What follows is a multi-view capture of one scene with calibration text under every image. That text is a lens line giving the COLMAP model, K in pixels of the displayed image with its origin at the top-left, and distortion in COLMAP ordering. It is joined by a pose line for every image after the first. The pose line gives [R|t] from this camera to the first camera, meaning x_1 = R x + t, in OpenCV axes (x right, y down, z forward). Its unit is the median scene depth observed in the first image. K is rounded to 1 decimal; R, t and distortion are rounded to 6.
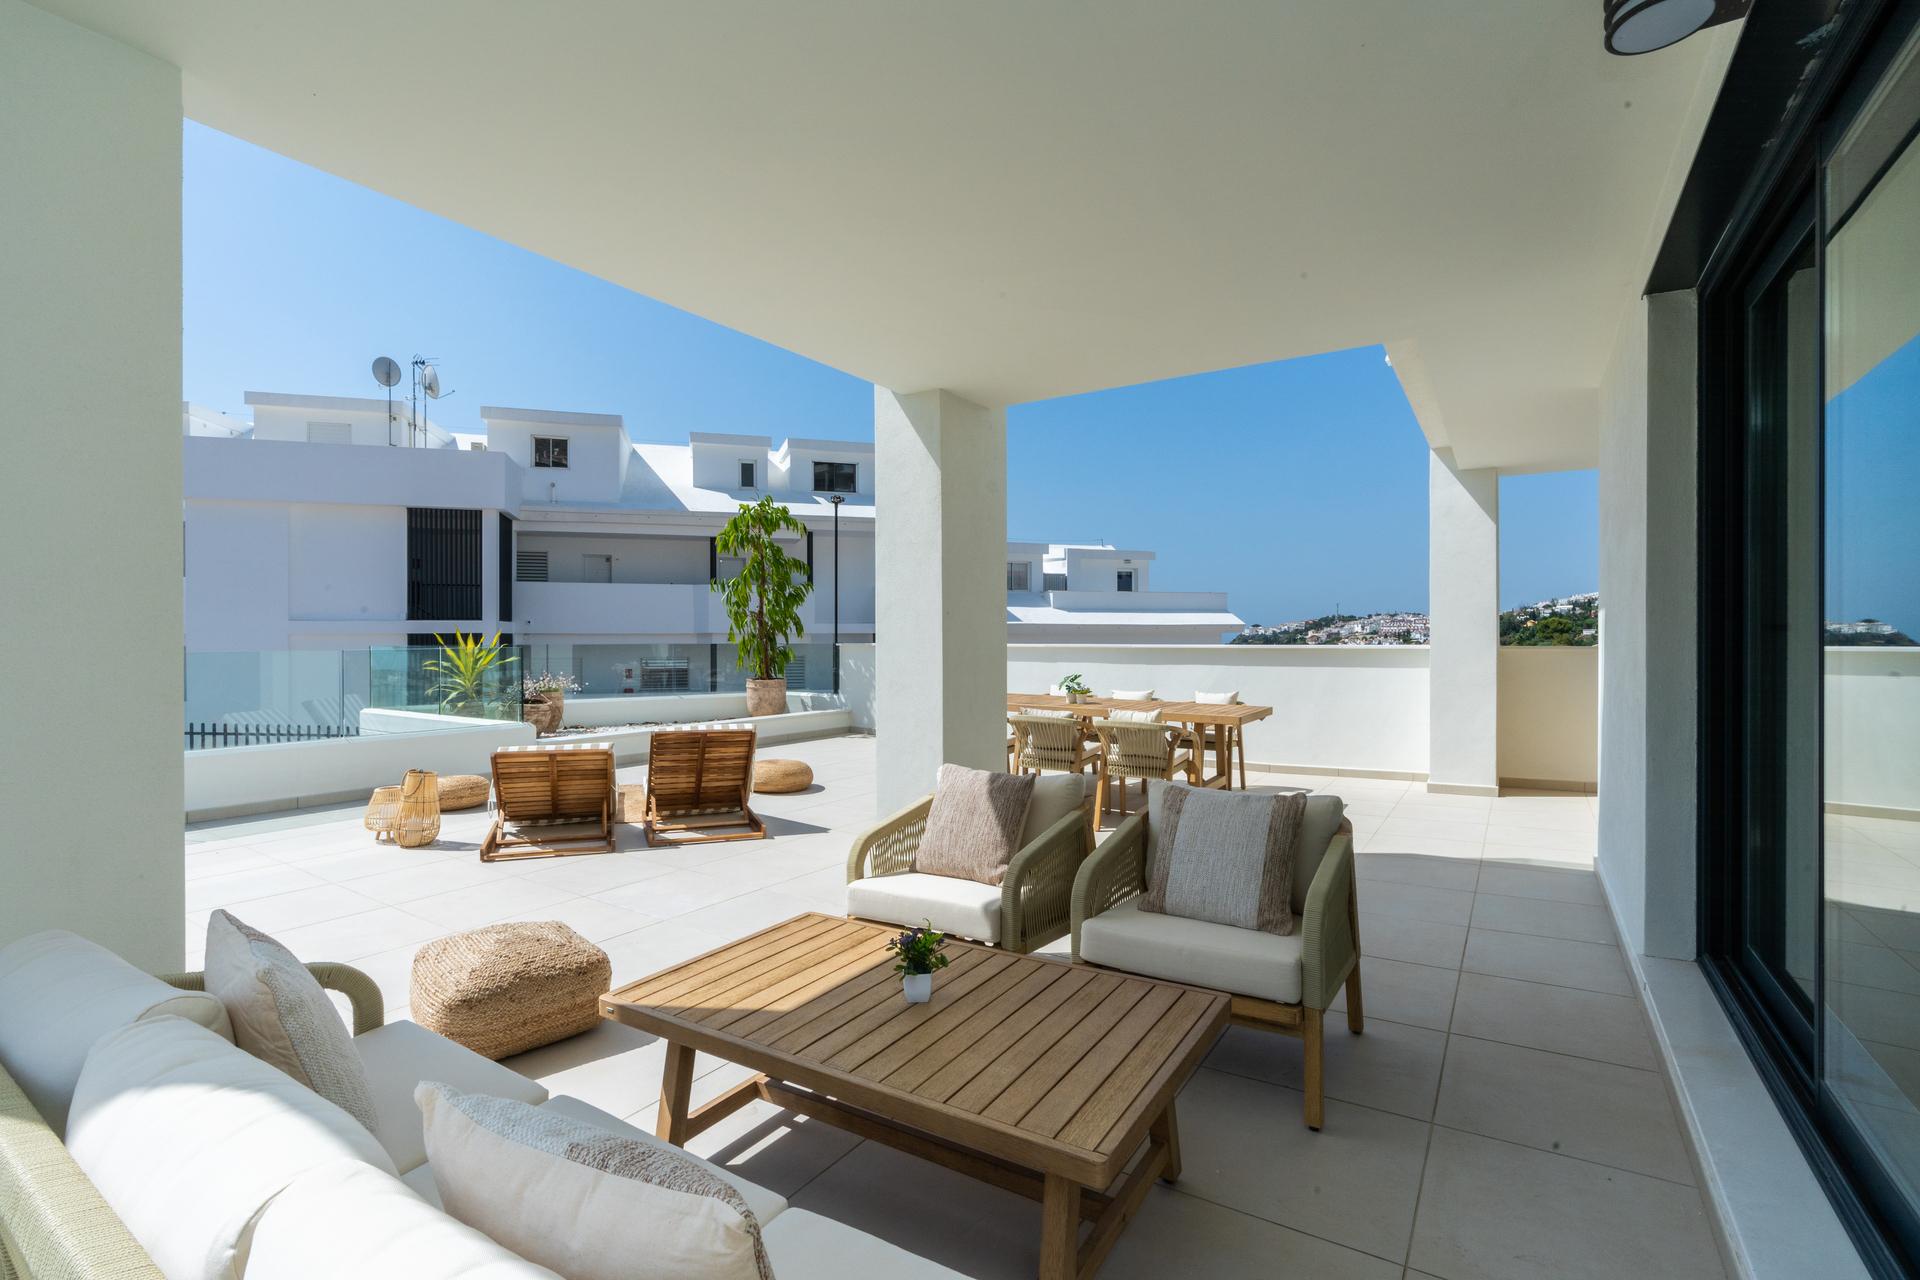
lens RADIAL K [[881.0, 0, 925.8], [0, 881.0, 655.1], [0, 0, 1]] dist [-0.014934, 0.004753]
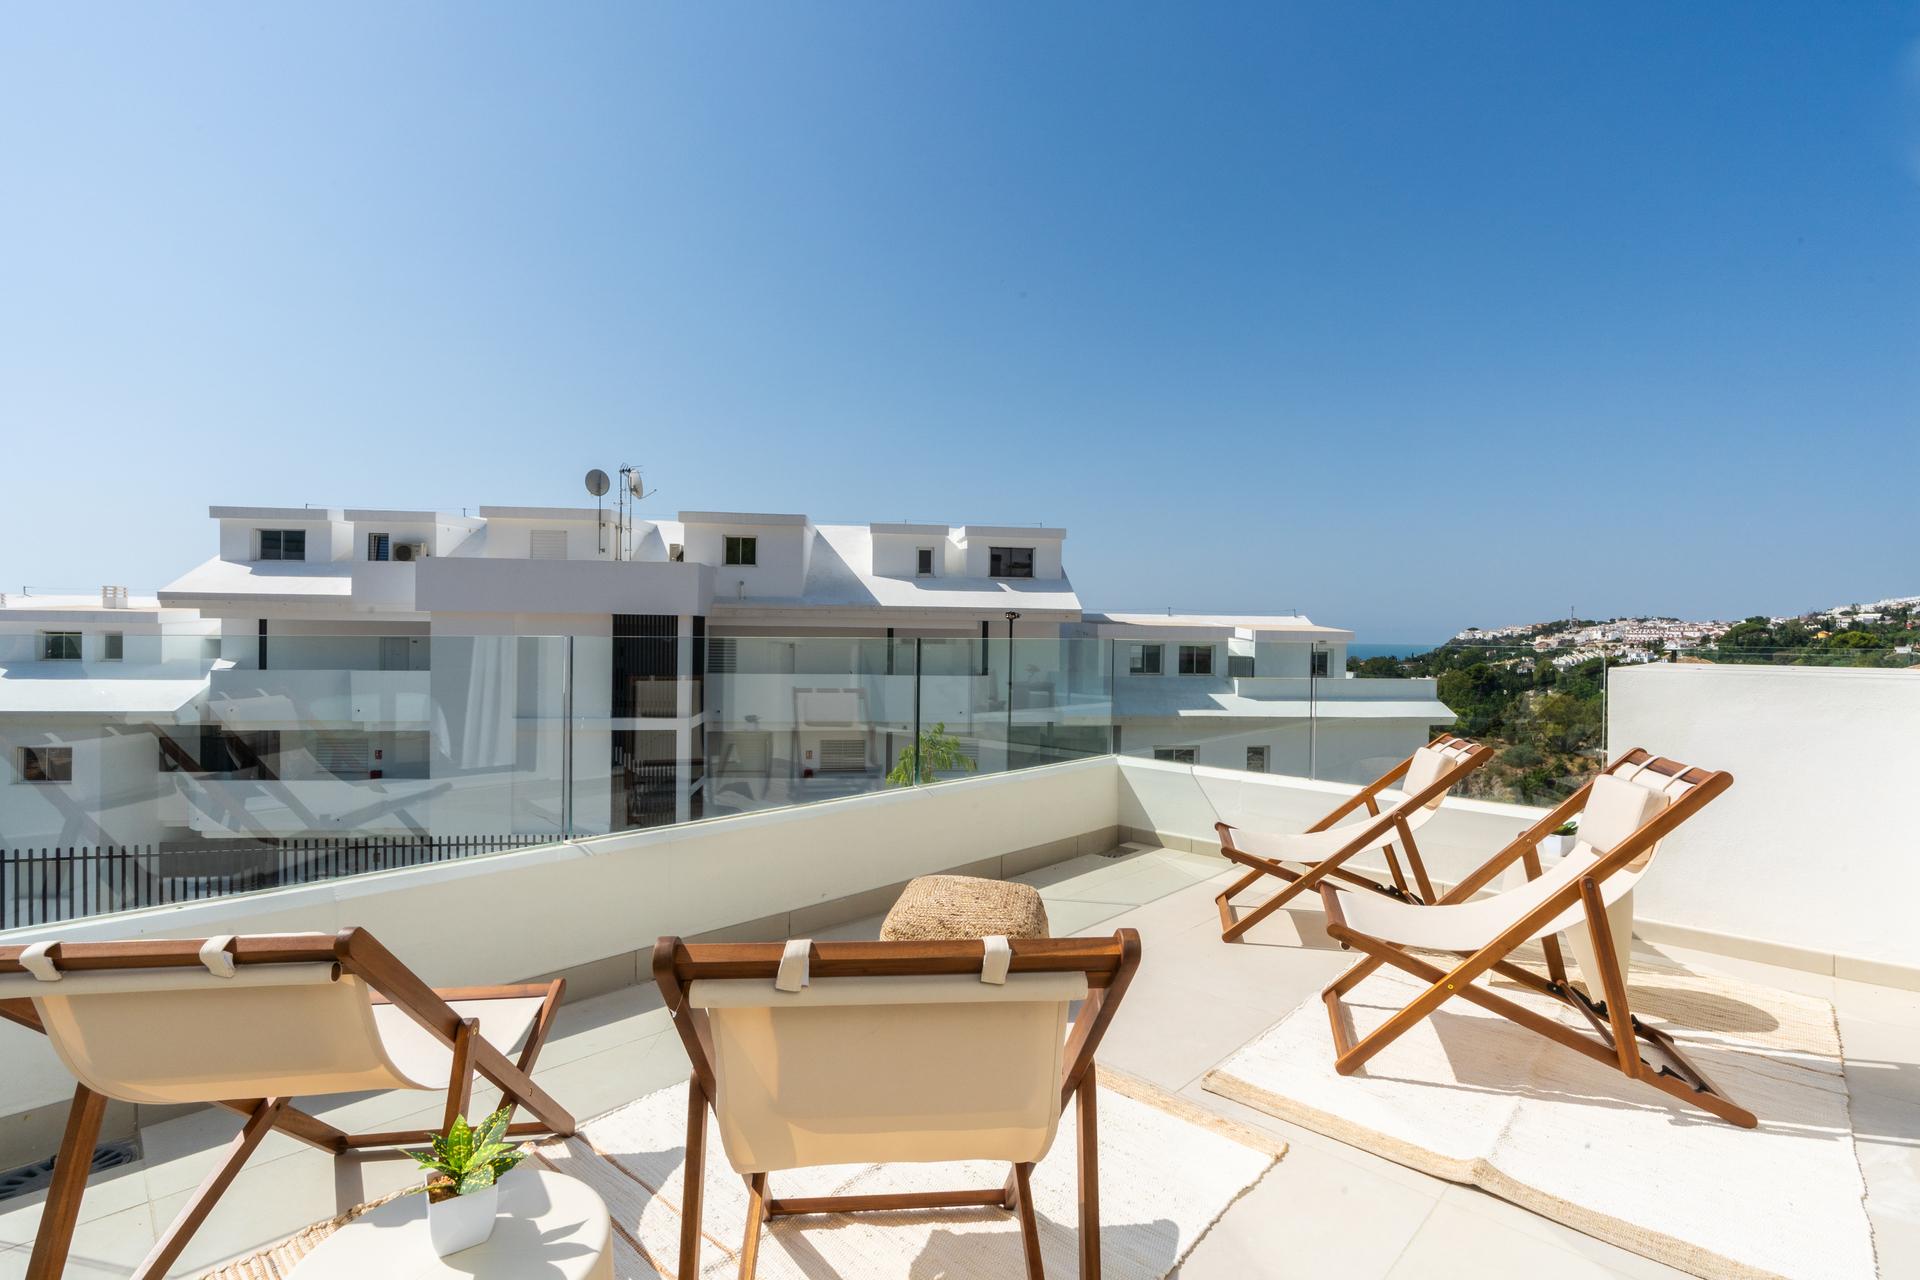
lens RADIAL K [[881.0, 0, 940.6], [0, 881.0, 648.0], [0, 0, 1]] dist [-0.014934, 0.004753]
pose [[0.982540, 0.018418, -0.185139, 0.004375], [-0.017816, 0.999829, 0.004913, -0.122535], [0.185198, -0.001529, 0.982700, 0.011499]]
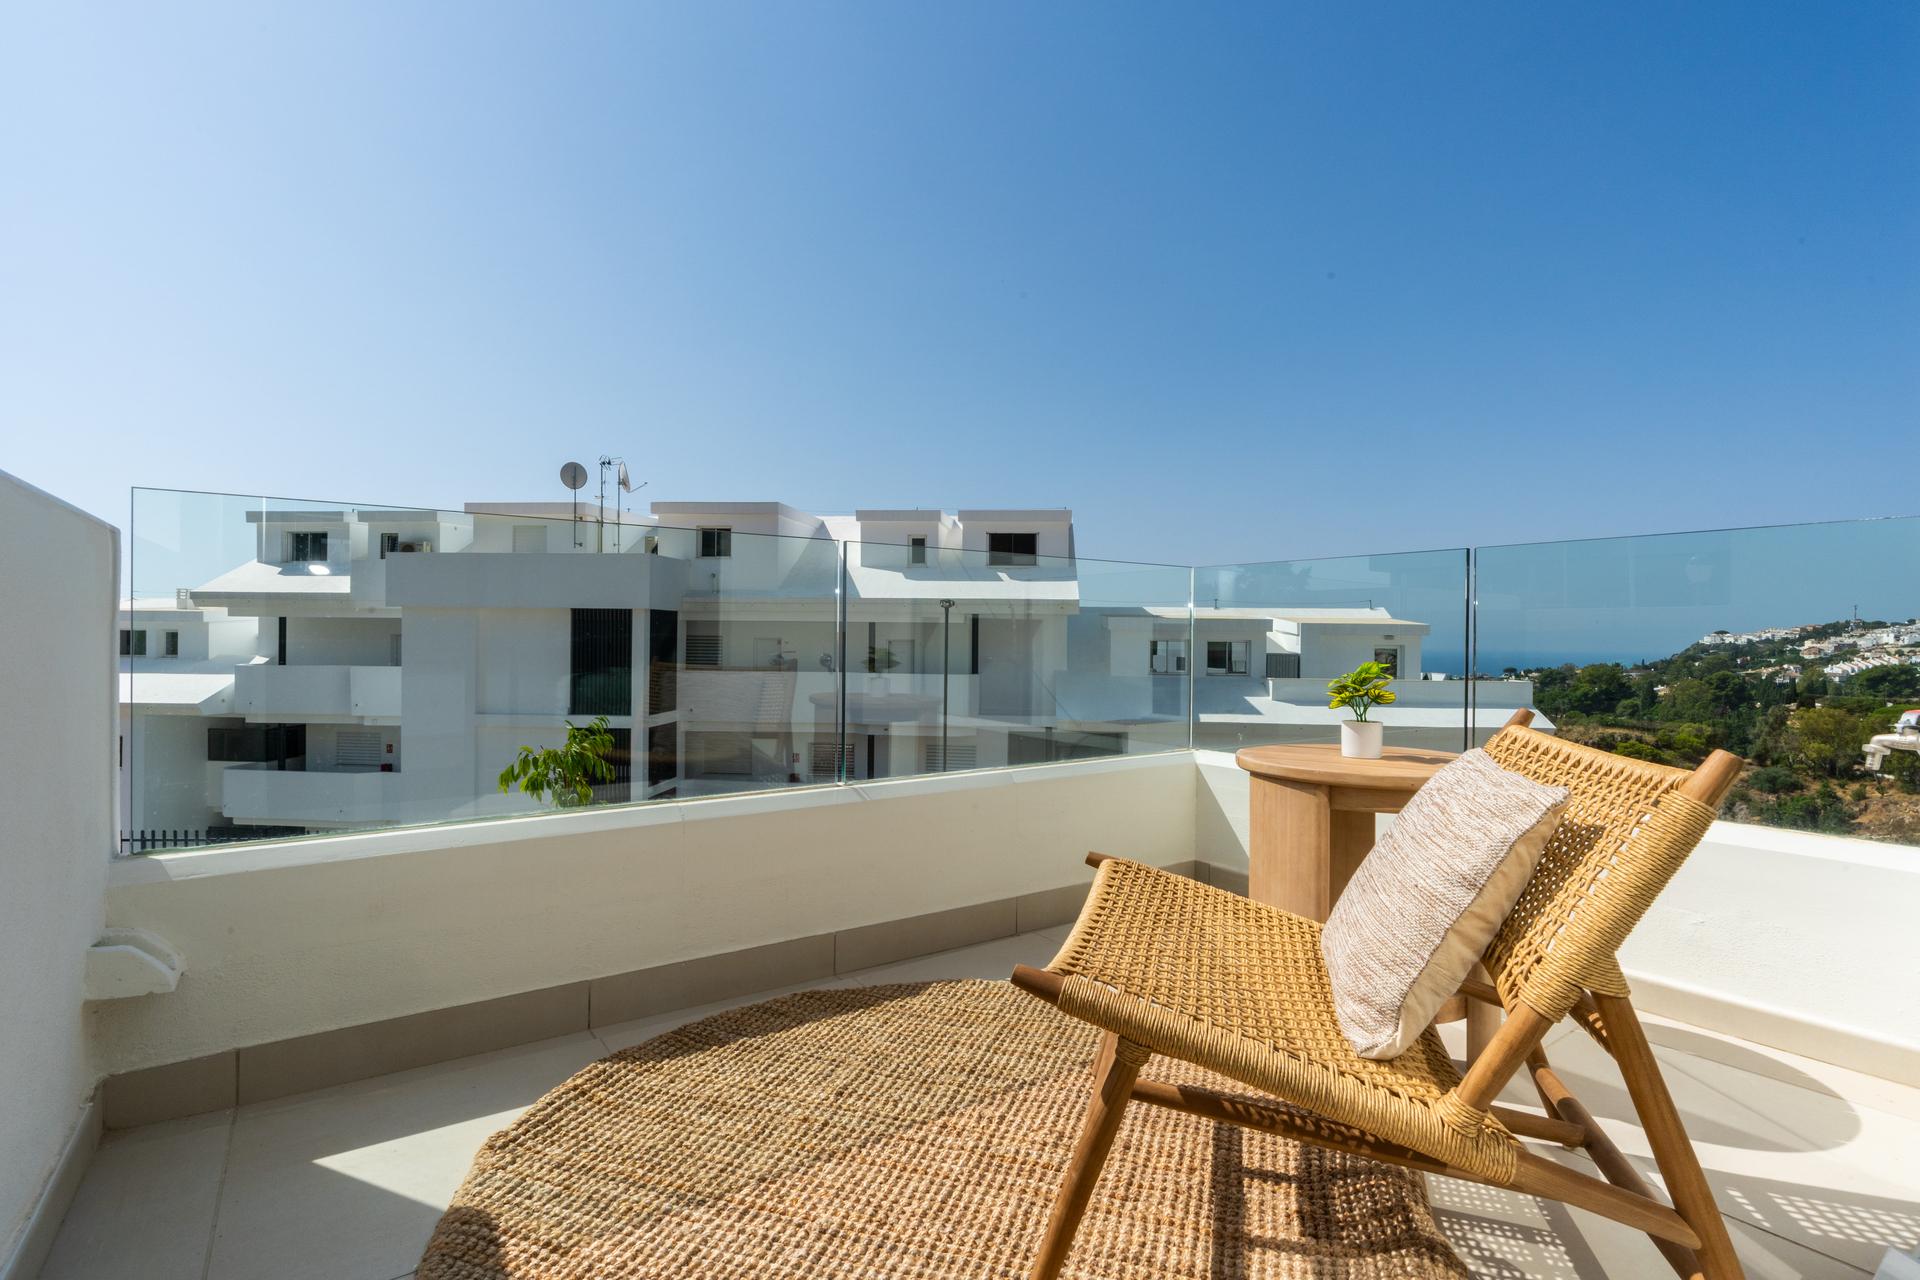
lens RADIAL K [[881.0, 0, 950.4], [0, 881.0, 639.7], [0, 0, 1]] dist [-0.014934, 0.004753]
pose [[0.931440, 0.011708, -0.363706, 0.188559], [-0.016415, 0.999817, -0.009852, -0.112156], [0.363524, 0.015147, 0.931462, 0.161128]]
